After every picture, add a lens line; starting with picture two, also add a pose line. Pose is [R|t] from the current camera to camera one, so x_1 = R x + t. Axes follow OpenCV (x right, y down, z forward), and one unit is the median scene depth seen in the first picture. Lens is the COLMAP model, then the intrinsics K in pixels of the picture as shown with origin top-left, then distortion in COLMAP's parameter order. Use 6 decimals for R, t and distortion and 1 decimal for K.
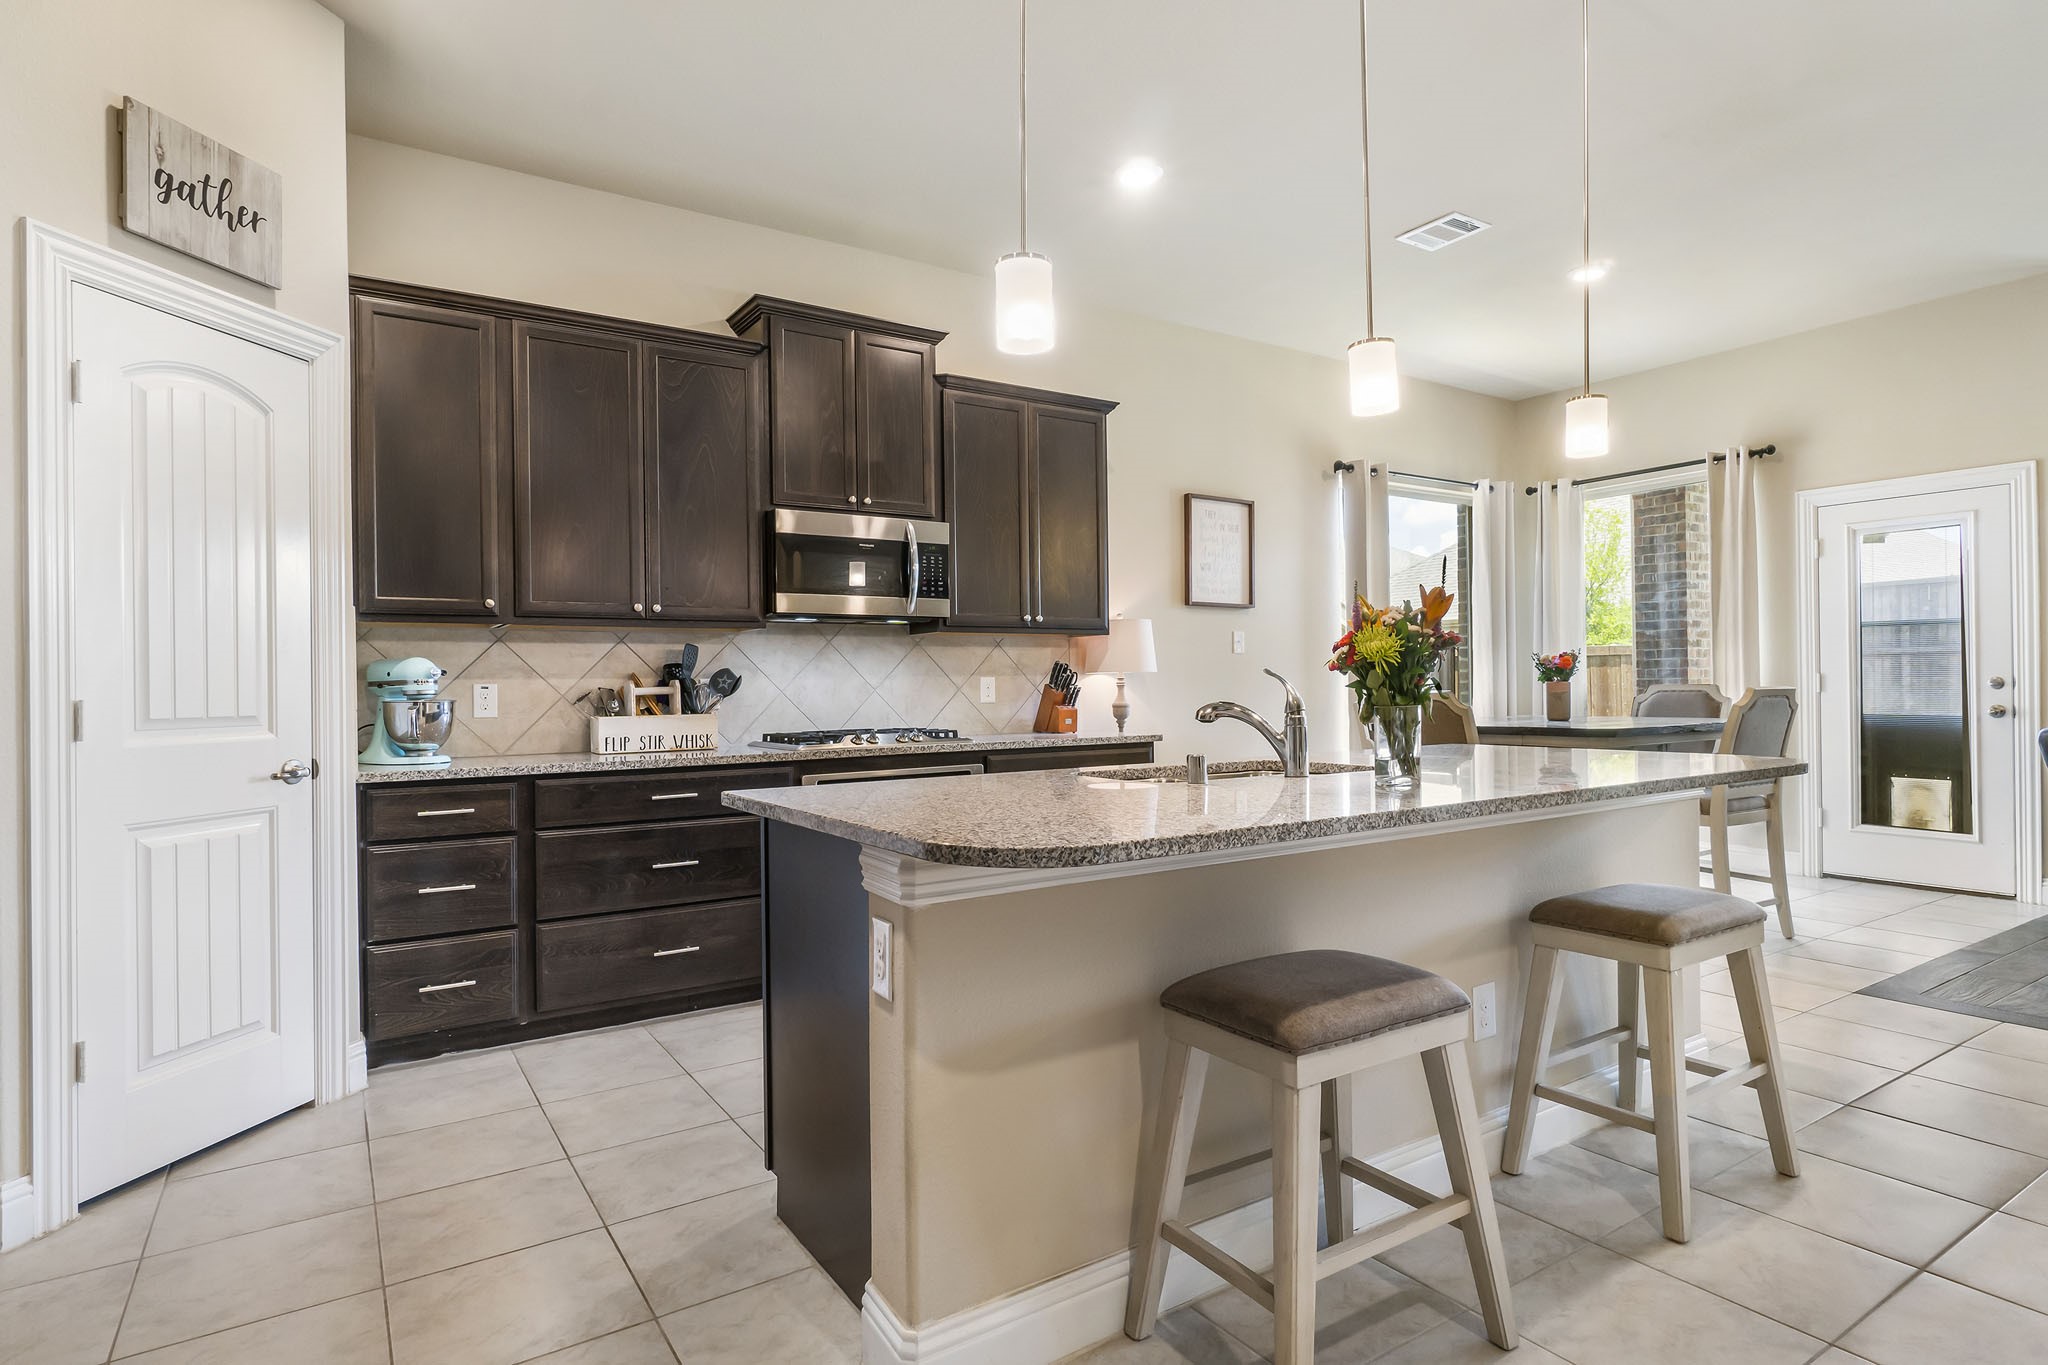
lens RADIAL K [[1076.0, 0, 1024.0], [0, 1076.0, 682.5], [0, 0, 1]] dist [0.000812, 0.000209]
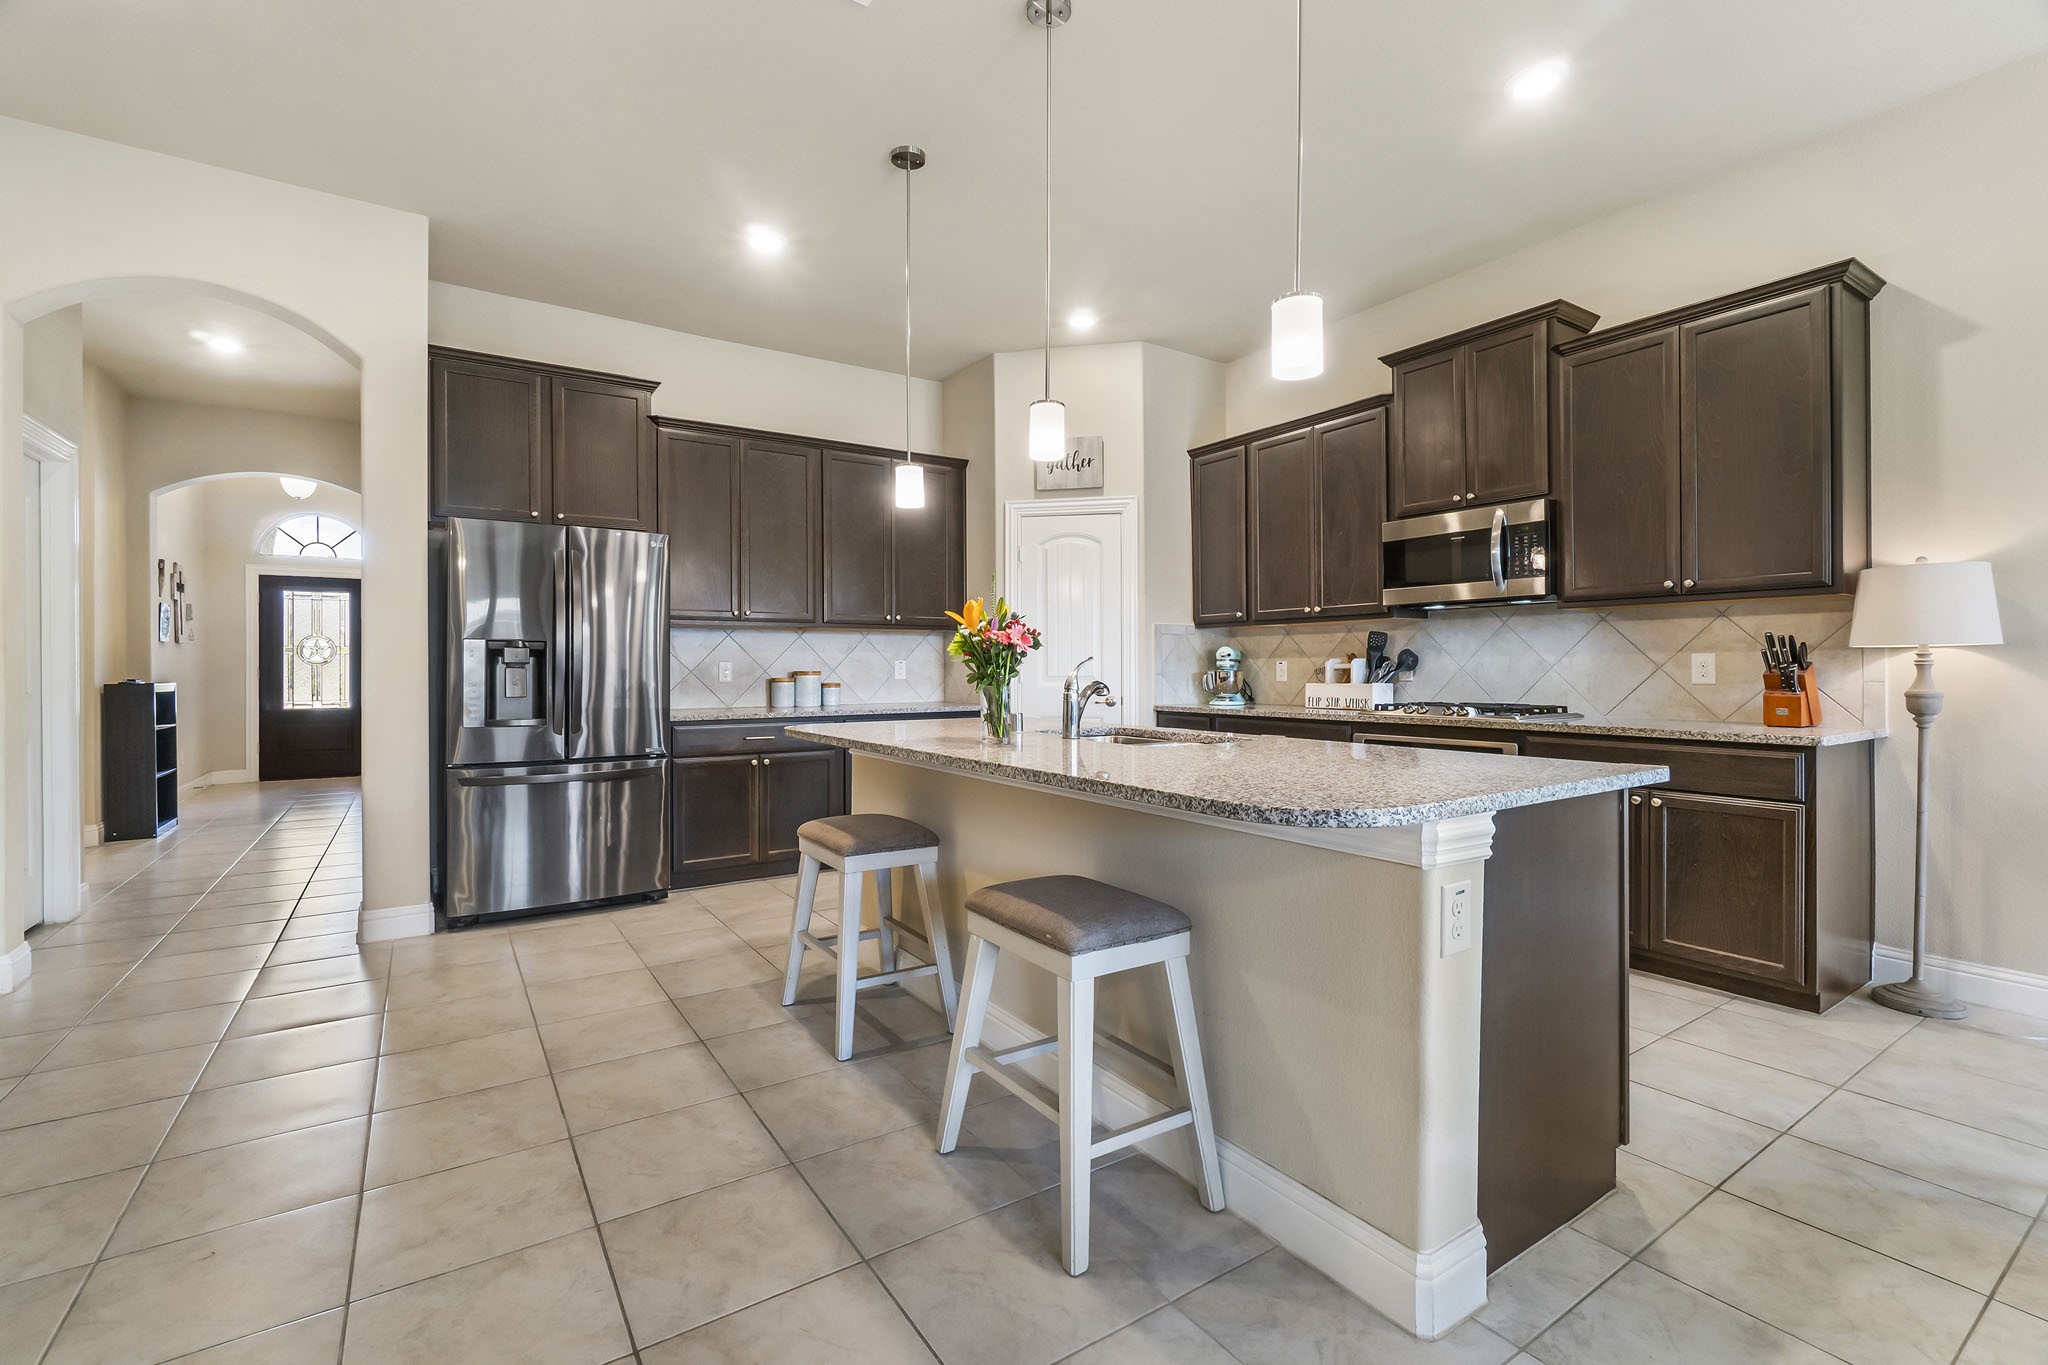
lens RADIAL K [[897.3, 0, 1024.5], [0, 897.3, 665.9], [0, 0, 1]] dist [-0.000444, -0.000032]
pose [[0.008763, 0.012884, -0.999879, 0.638685], [0.008673, 0.999878, 0.012960, -0.008705], [0.999924, -0.008786, 0.008650, 0.438961]]
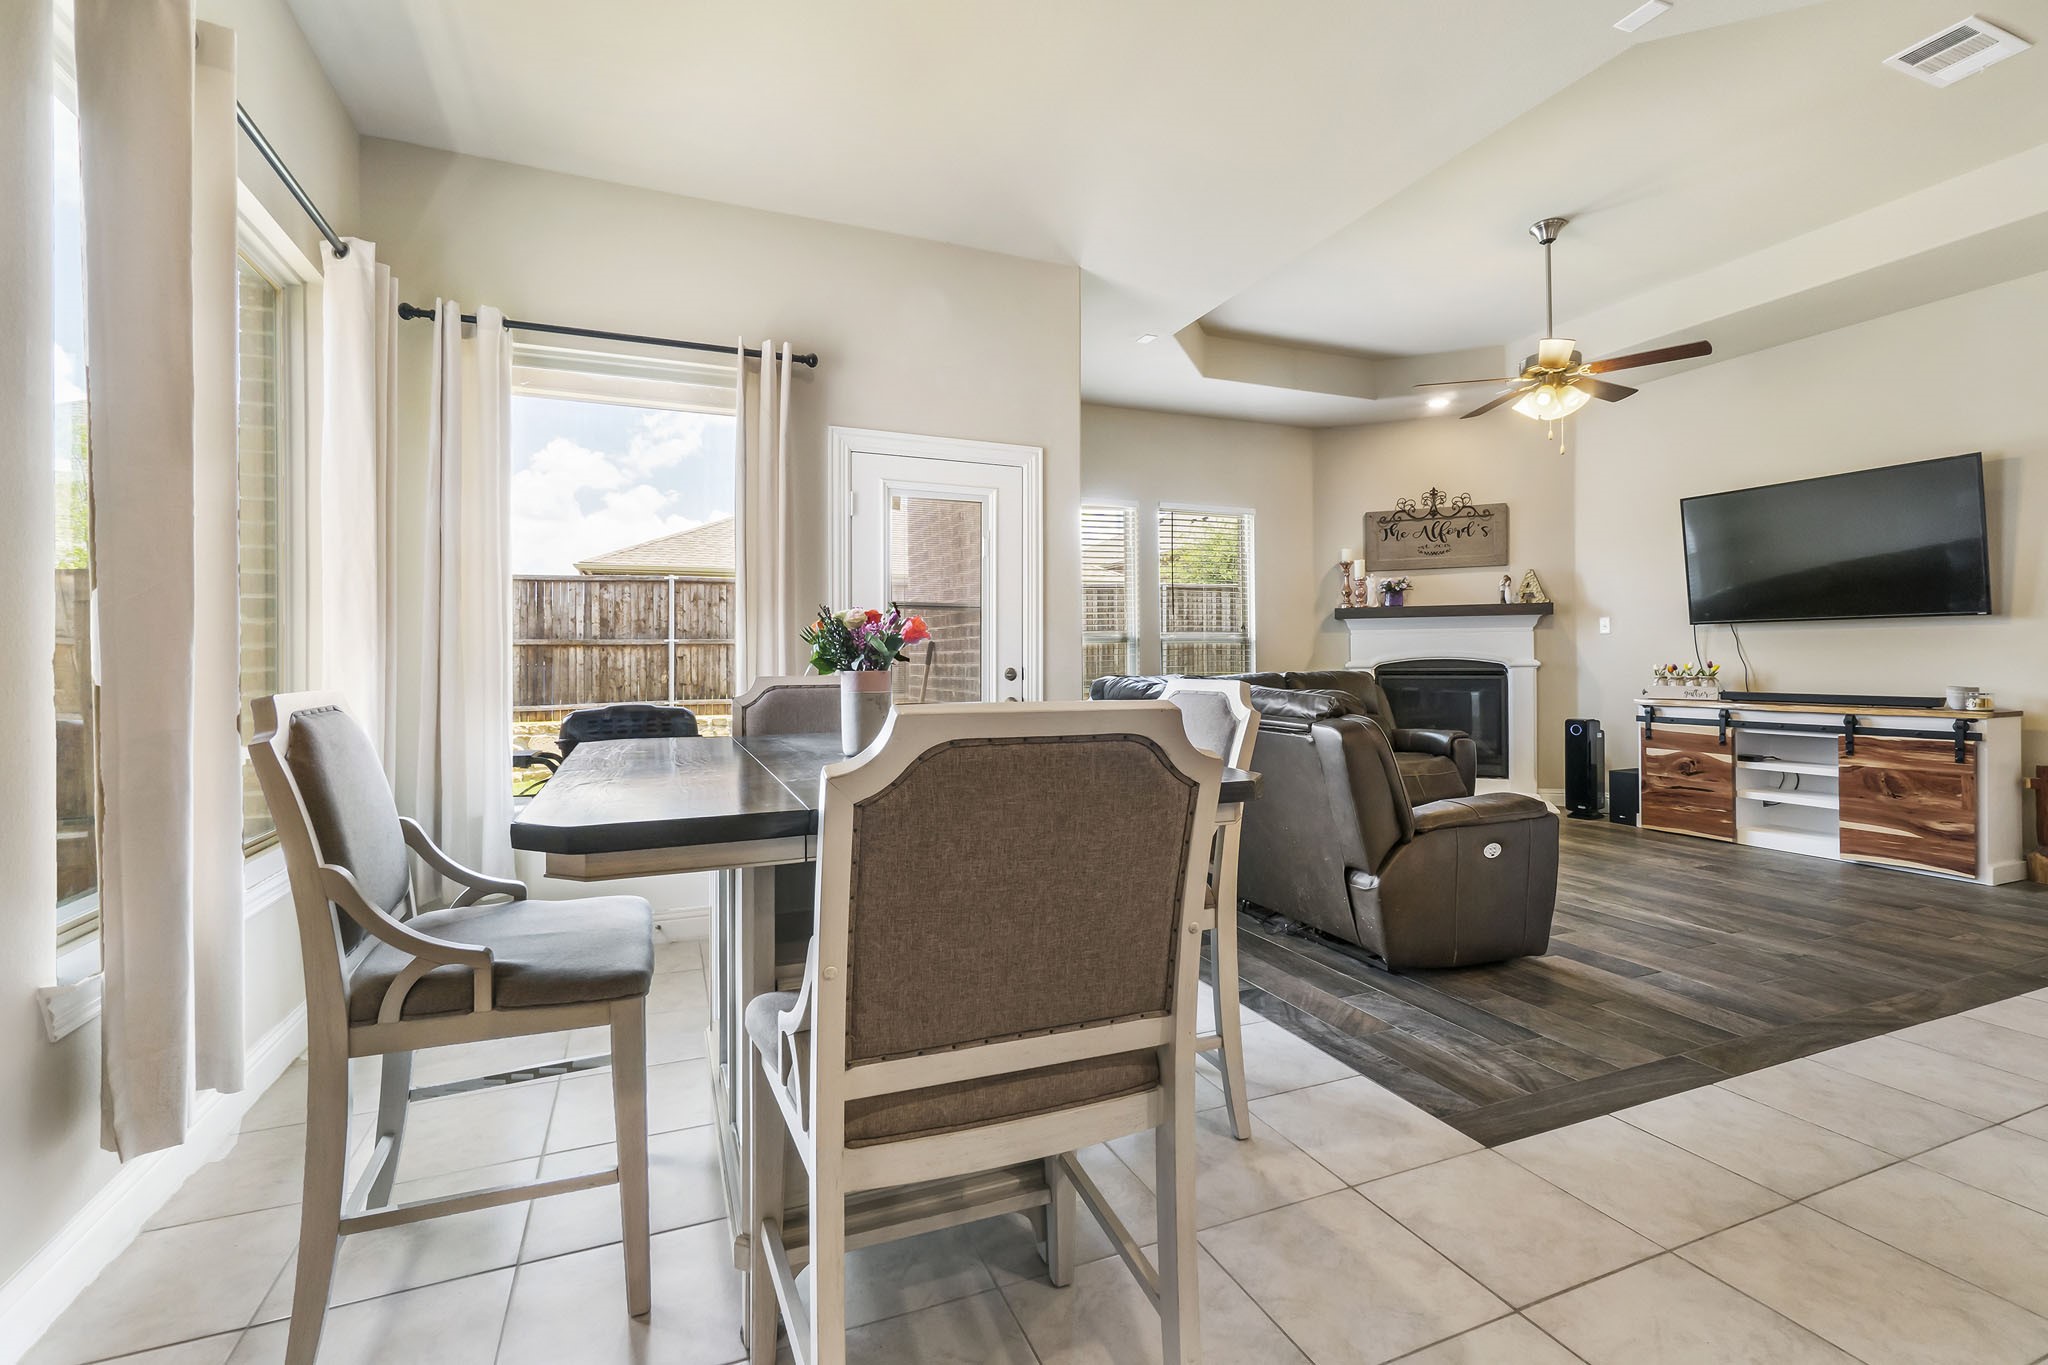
lens RADIAL K [[903.4, 0, 1029.4], [0, 903.4, 663.1], [0, 0, 1]] dist [-0.001762, 0.000955]
pose [[0.184836, 0.013386, 0.982678, 0.125973], [-0.002799, 0.999910, -0.013094, 0.000793], [-0.982765, -0.000331, 0.184857, 0.843448]]
